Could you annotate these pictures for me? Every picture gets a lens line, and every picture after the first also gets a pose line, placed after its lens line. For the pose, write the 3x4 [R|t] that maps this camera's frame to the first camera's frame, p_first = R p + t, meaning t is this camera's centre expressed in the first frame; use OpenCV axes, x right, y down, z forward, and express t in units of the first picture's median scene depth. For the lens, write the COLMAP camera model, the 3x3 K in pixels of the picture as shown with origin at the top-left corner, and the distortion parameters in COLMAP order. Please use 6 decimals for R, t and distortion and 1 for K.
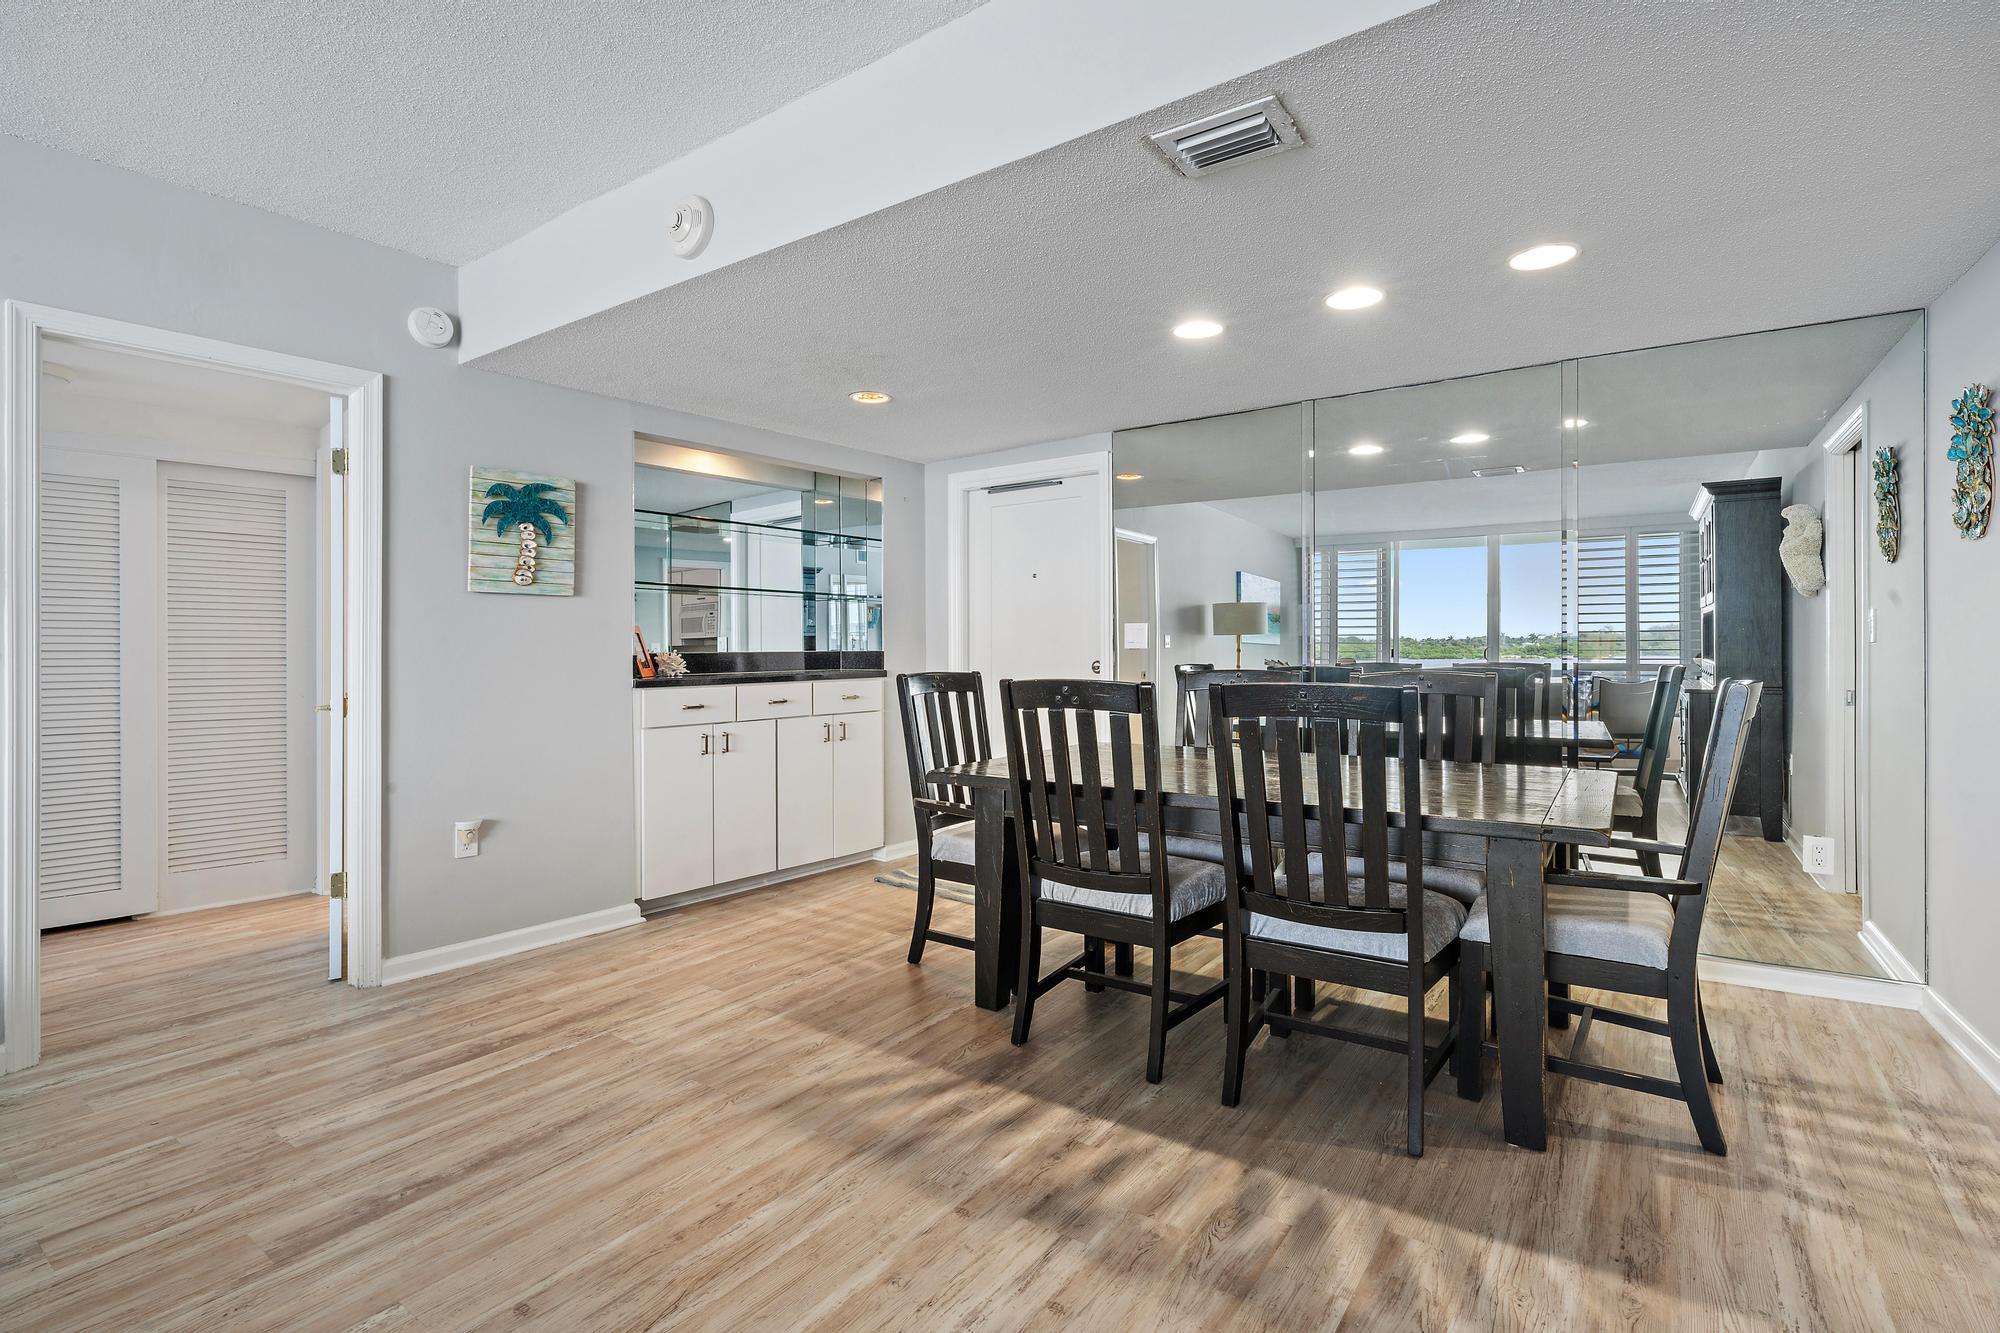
lens RADIAL K [[926.5, 0, 1000.3], [0, 926.5, 641.6], [0, 0, 1]] dist [0.011616, 0.000030]
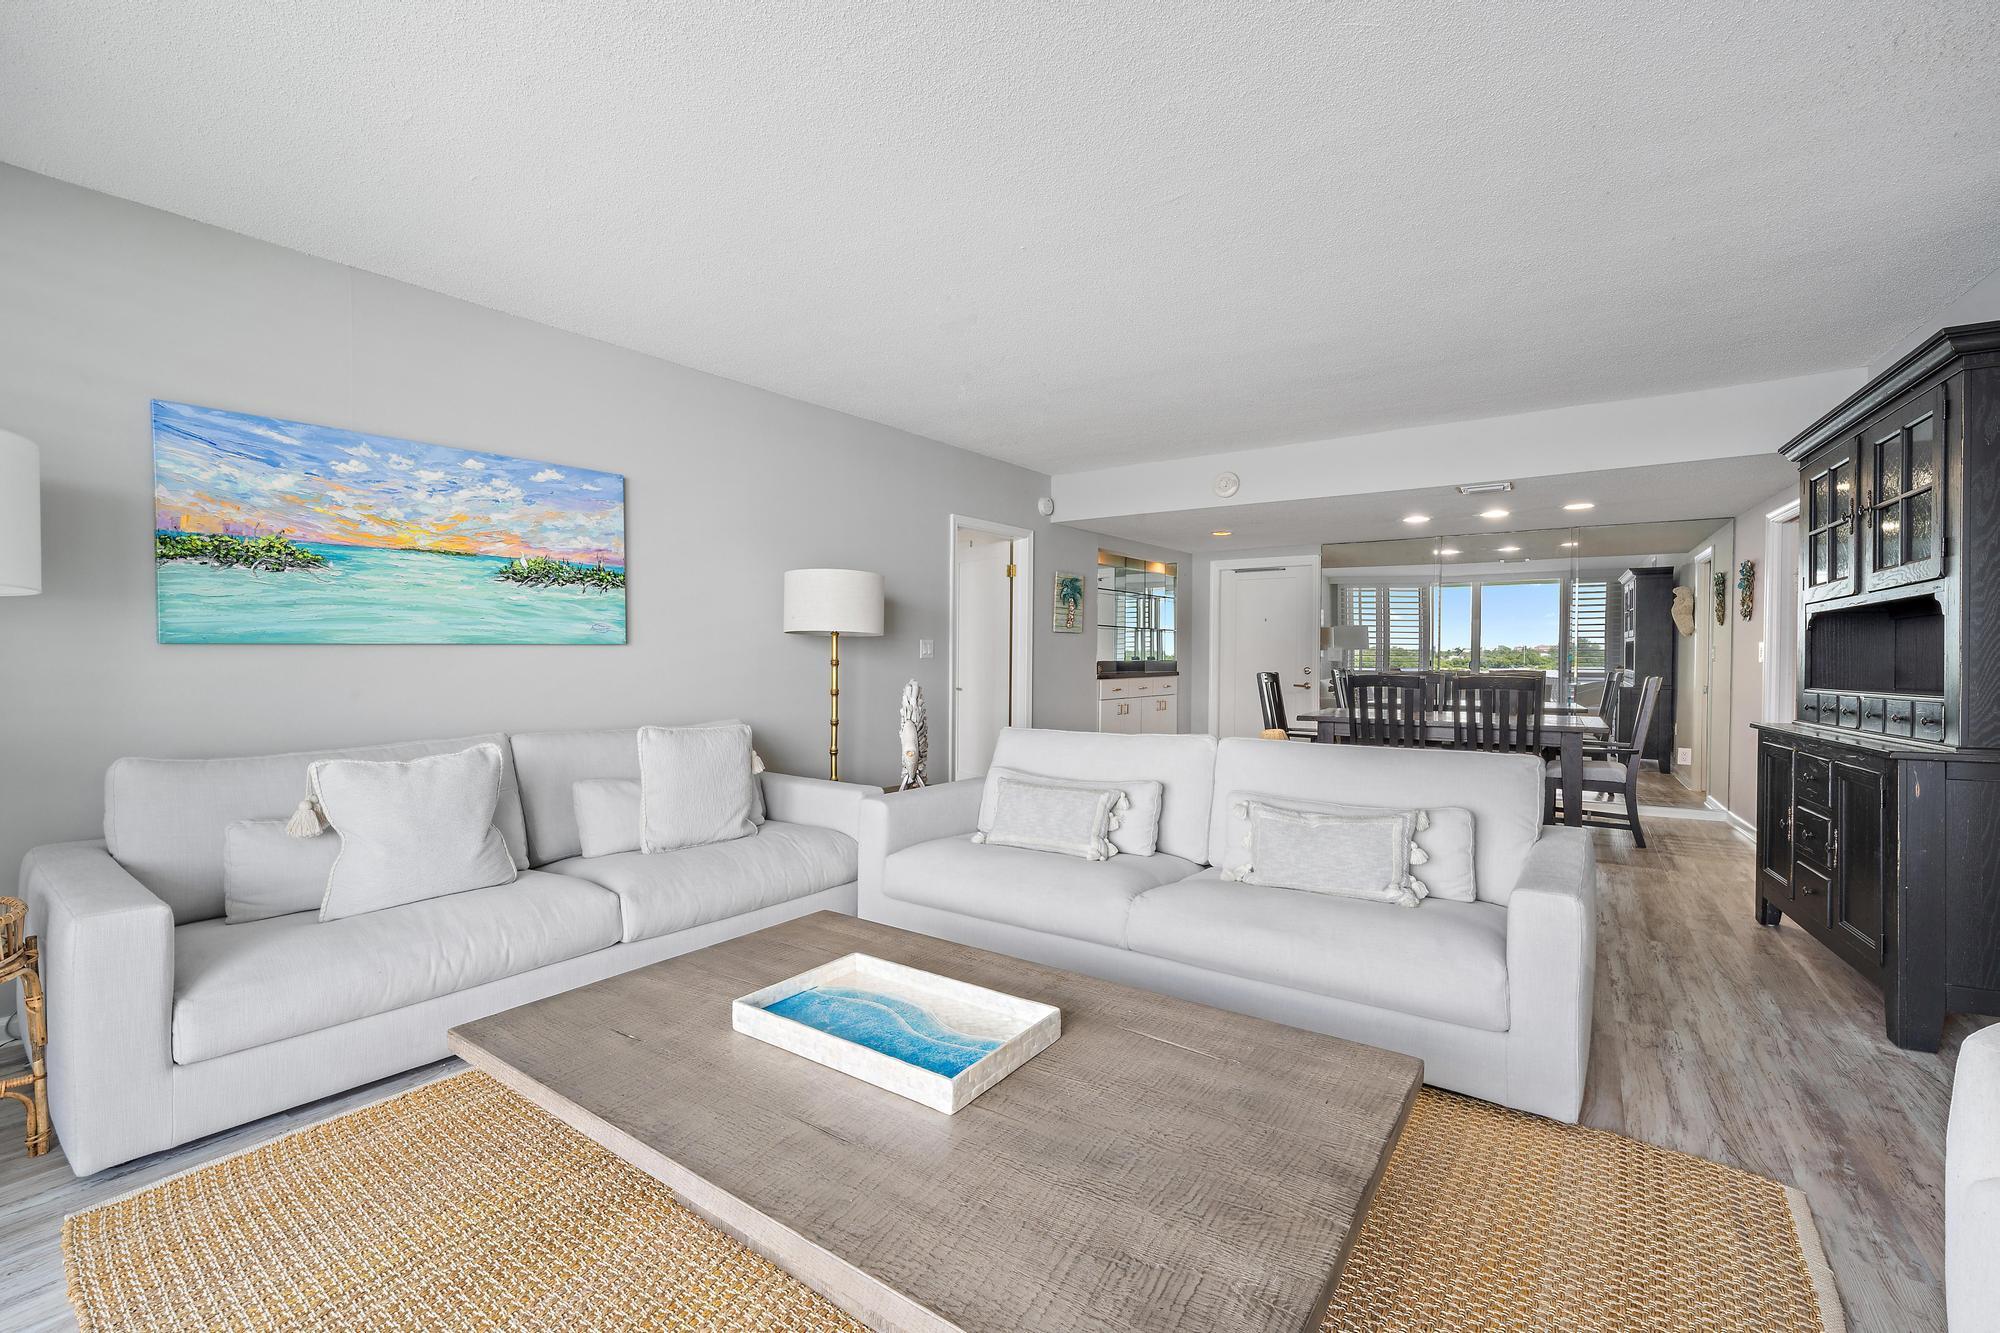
lens RADIAL K [[825.4, 0, 1000.0], [0, 825.4, 666.5], [0, 0, 1]] dist [0.001331, -0.010961]
pose [[0.999873, 0.007514, 0.014026, -0.584291], [-0.007779, 0.999791, 0.018909, -0.008192], [-0.013881, -0.019016, 0.999723, -0.689164]]
